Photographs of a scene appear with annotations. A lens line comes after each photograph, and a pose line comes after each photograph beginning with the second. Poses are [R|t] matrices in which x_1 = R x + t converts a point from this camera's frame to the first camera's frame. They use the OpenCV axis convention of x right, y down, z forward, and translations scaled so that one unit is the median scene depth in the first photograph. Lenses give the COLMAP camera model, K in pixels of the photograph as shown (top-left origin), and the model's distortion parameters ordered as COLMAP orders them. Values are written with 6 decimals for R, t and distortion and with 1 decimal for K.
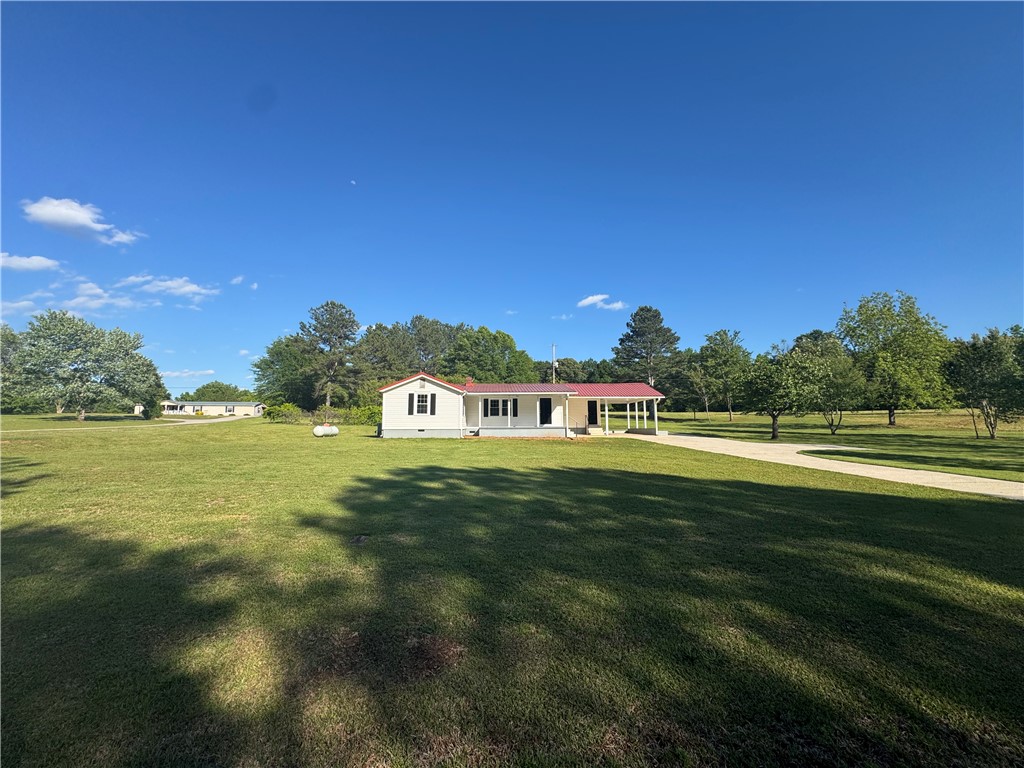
lens RADIAL K [[407.3, 0, 511.9], [0, 407.3, 384.3], [0, 0, 1]] dist [-0.000398, 0.000382]
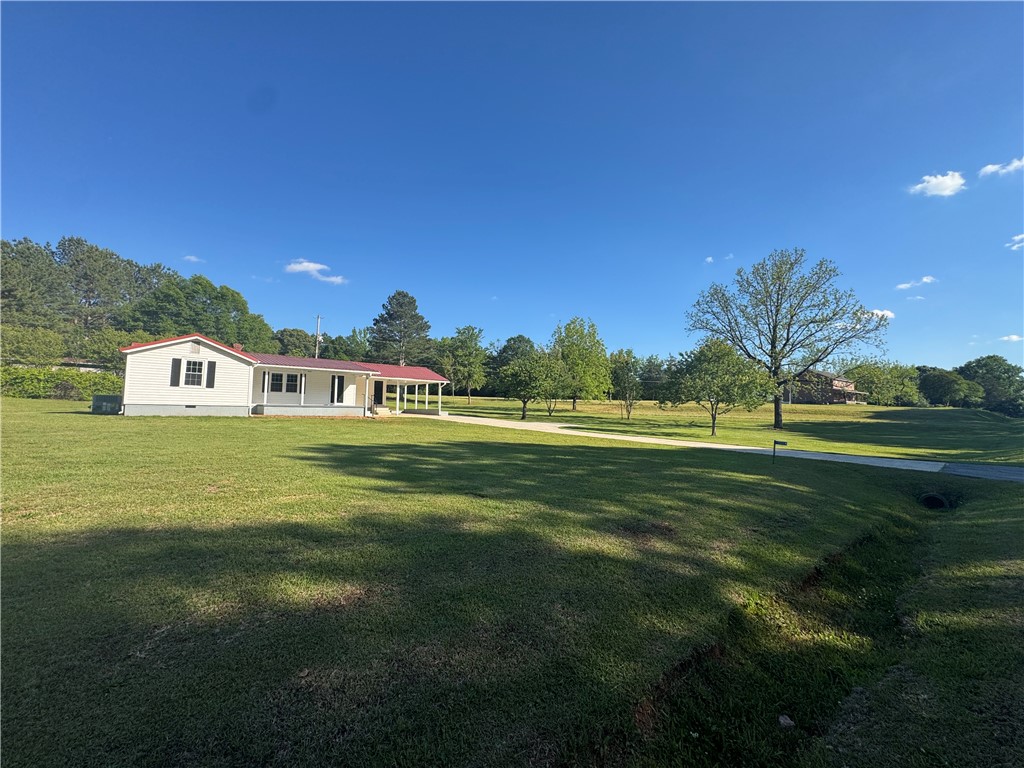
lens RADIAL K [[407.3, 0, 512.4], [0, 407.3, 386.6], [0, 0, 1]] dist [-0.000398, 0.000382]
pose [[0.788265, 0.052953, 0.613053, -0.137920], [-0.085214, 0.996085, 0.023531, 0.001725], [-0.609407, -0.070789, 0.789691, -0.003493]]
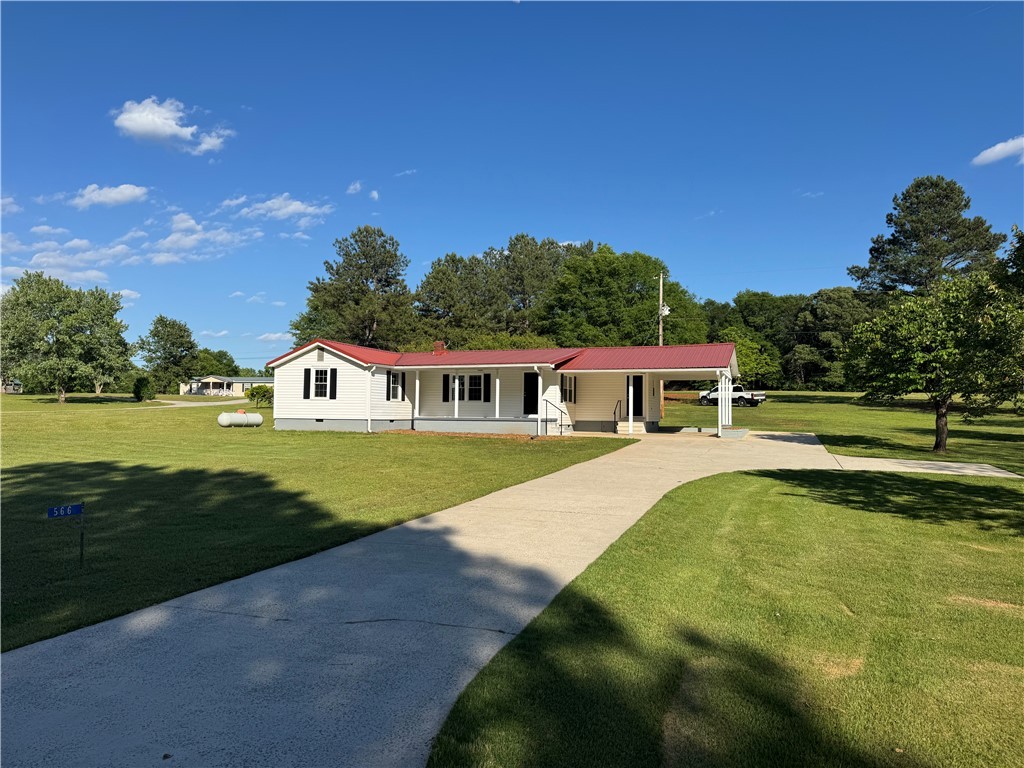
lens RADIAL K [[736.6, 0, 515.5], [0, 736.6, 385.5], [0, 0, 1]] dist [0.029163, -0.031623]
pose [[0.922124, -0.001110, -0.386893, 0.380530], [0.024219, 0.998200, 0.054859, -0.006890], [0.386135, -0.059957, 0.920491, -0.039210]]
